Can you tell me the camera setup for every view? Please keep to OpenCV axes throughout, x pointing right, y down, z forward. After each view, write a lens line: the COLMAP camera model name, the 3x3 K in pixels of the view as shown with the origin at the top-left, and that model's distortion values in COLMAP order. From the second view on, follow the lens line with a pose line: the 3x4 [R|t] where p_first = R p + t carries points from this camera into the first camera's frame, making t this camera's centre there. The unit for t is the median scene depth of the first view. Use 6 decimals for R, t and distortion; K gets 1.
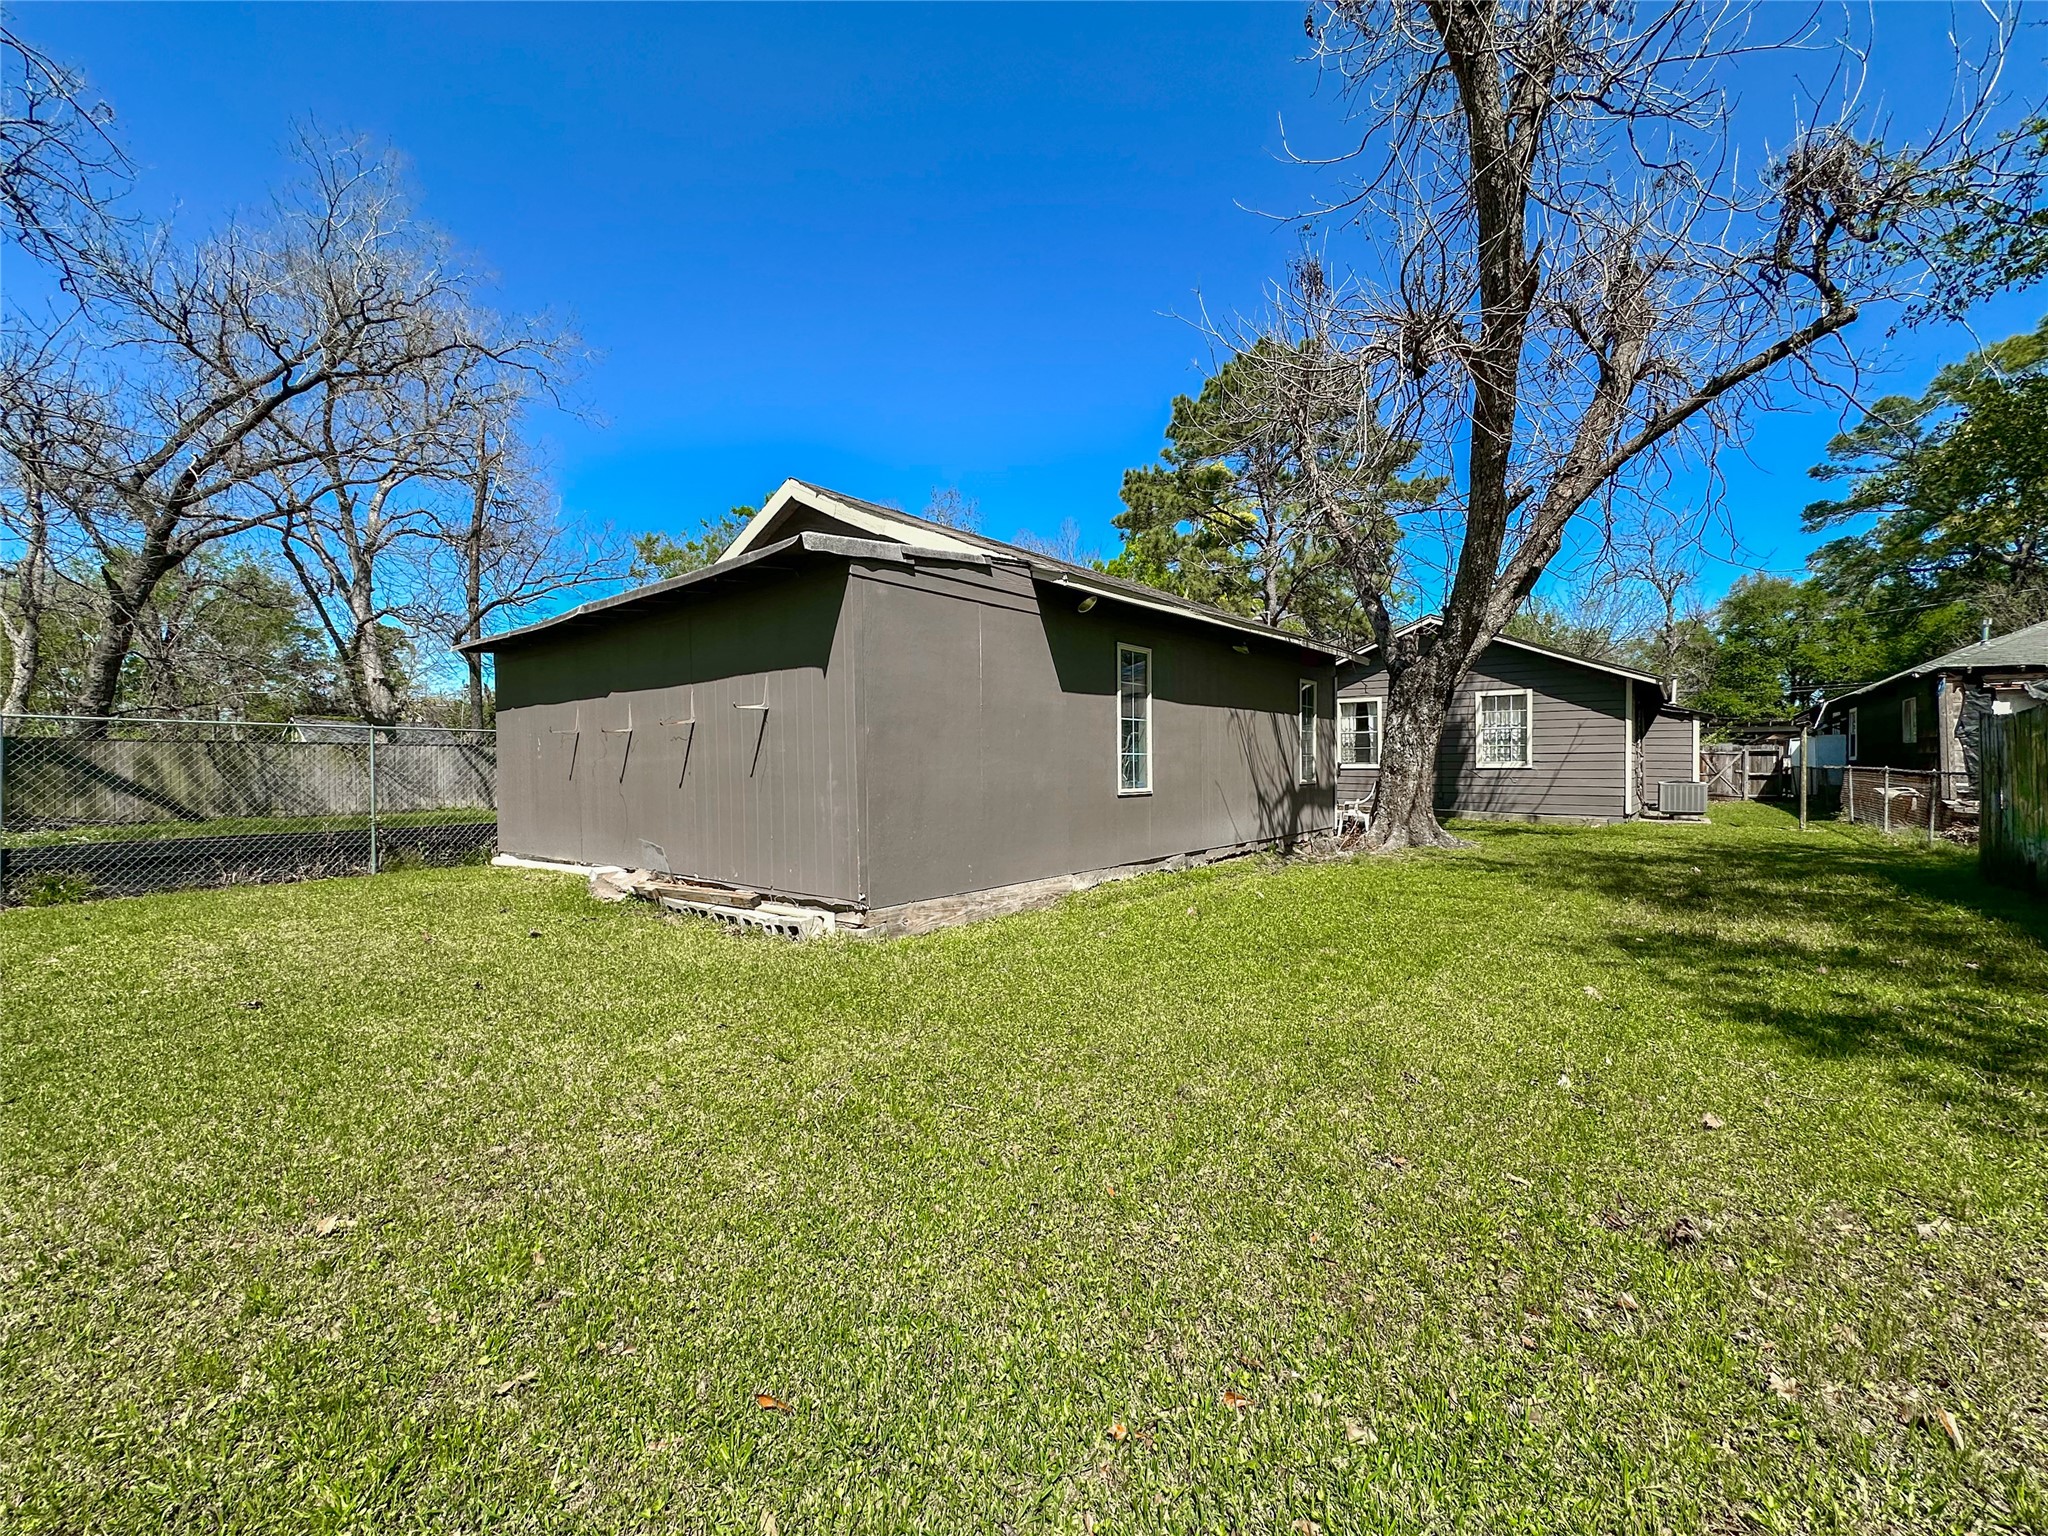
lens RADIAL K [[842.9, 0, 1012.4], [0, 842.9, 768.0], [0, 0, 1]] dist [0.000417, -0.000062]
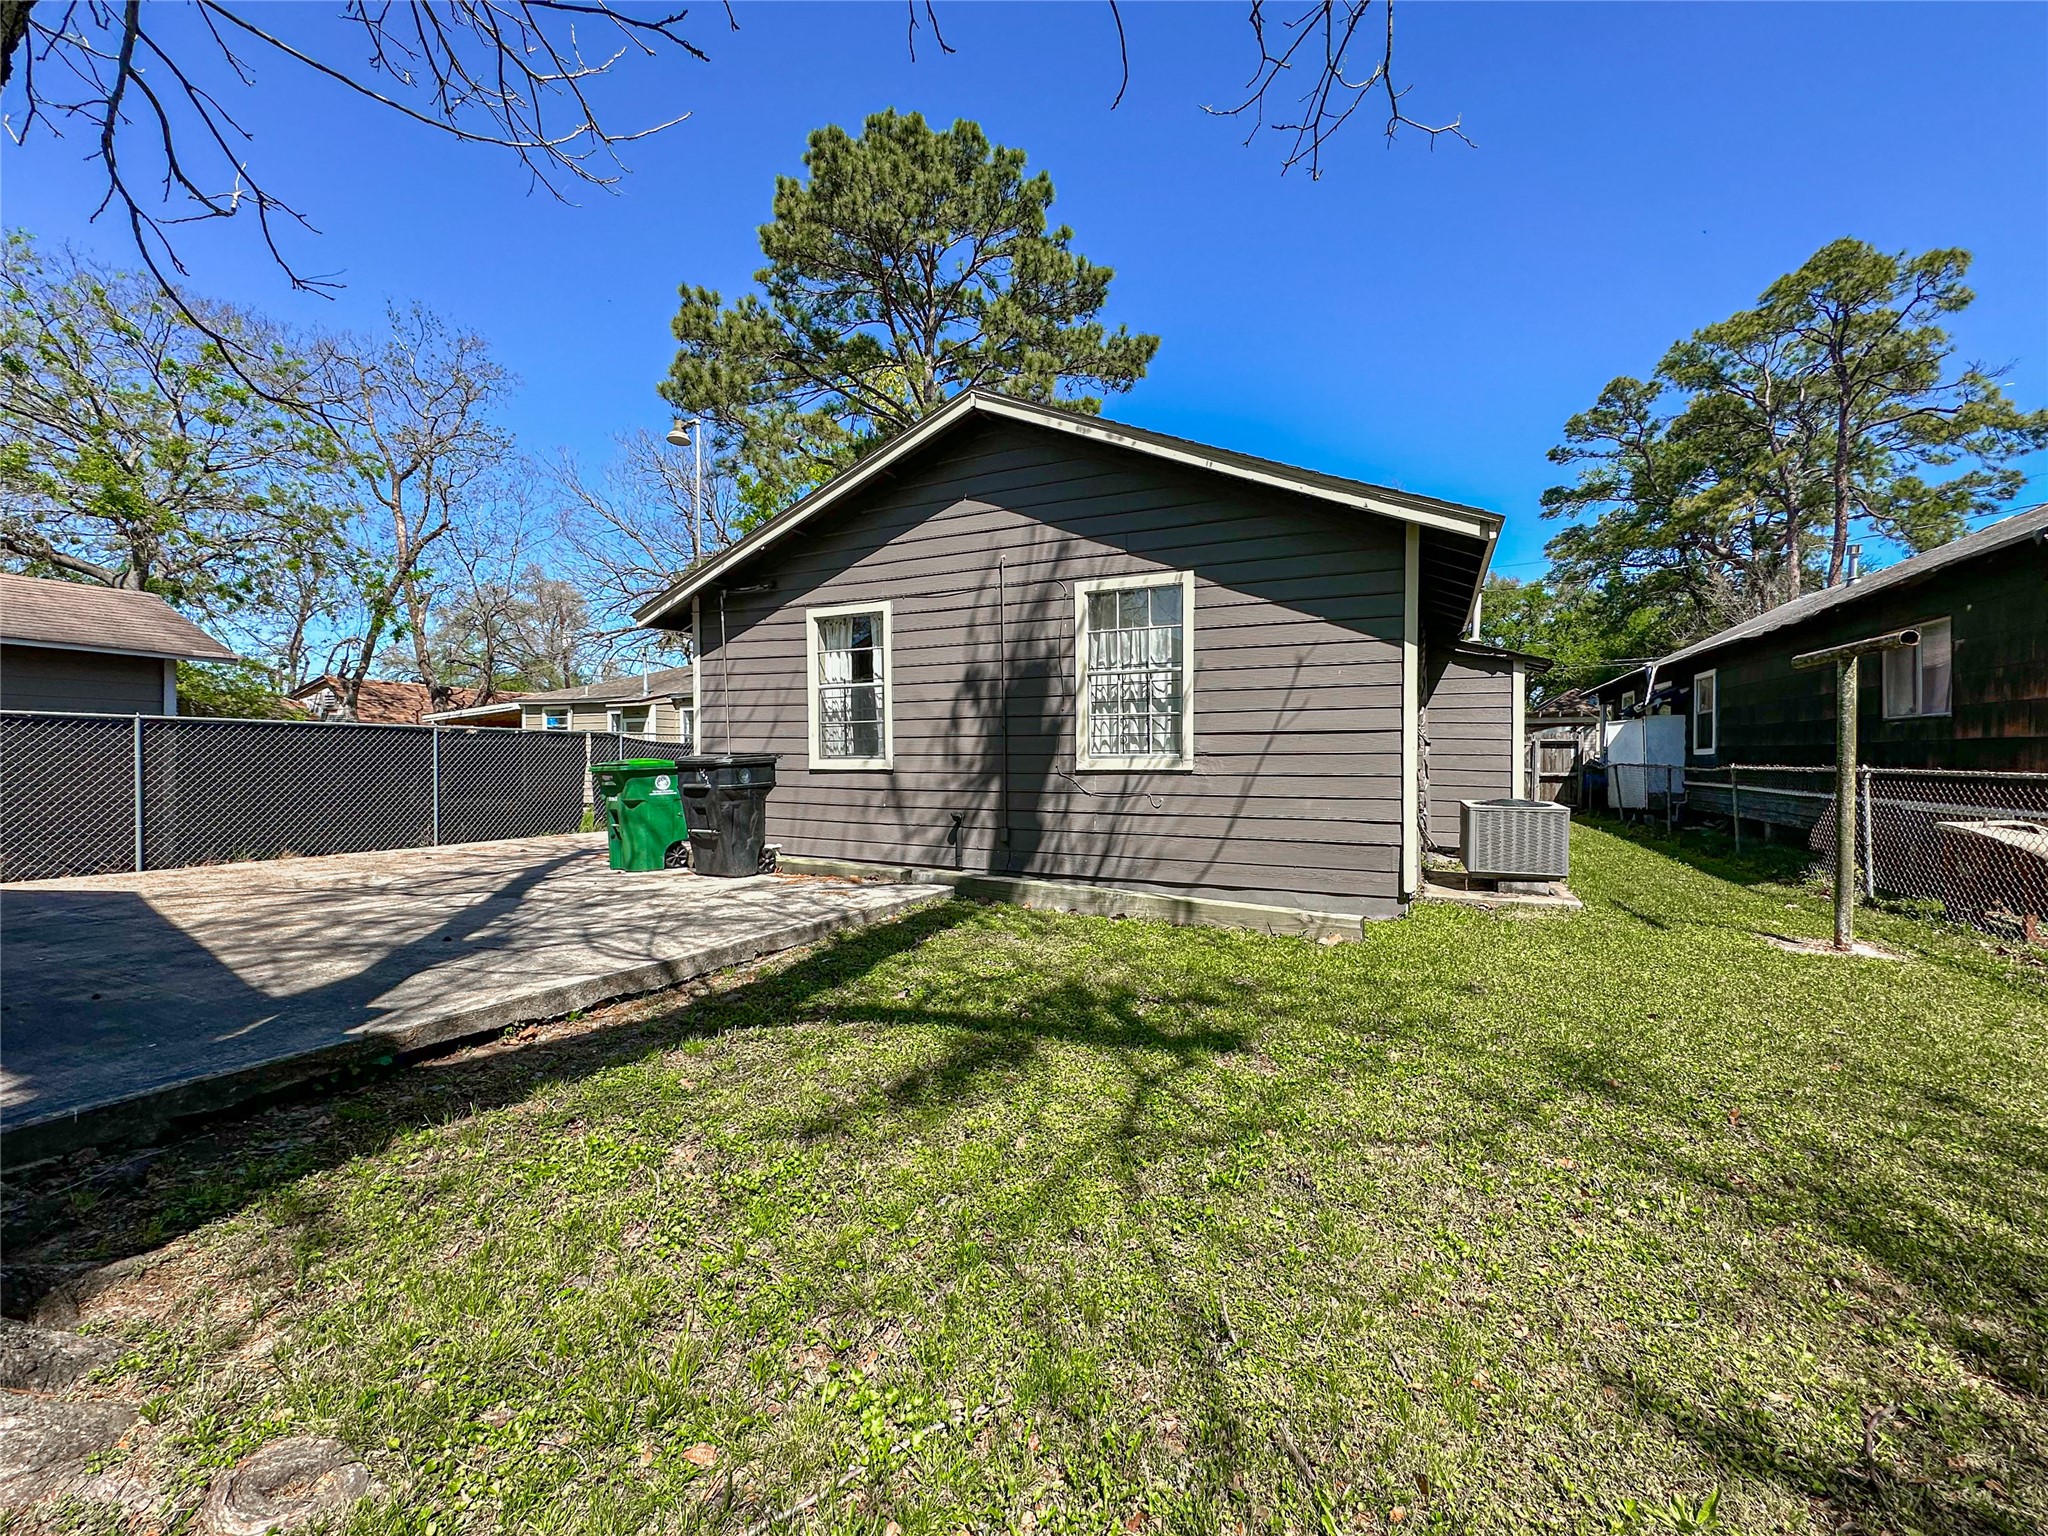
lens RADIAL K [[842.9, 0, 1030.7], [0, 842.9, 763.5], [0, 0, 1]] dist [0.000417, -0.000062]
pose [[0.971458, 0.000705, 0.237211, 0.415341], [-0.001194, 0.999997, 0.001920, -0.003650], [-0.237209, -0.002148, 0.971456, 0.586941]]
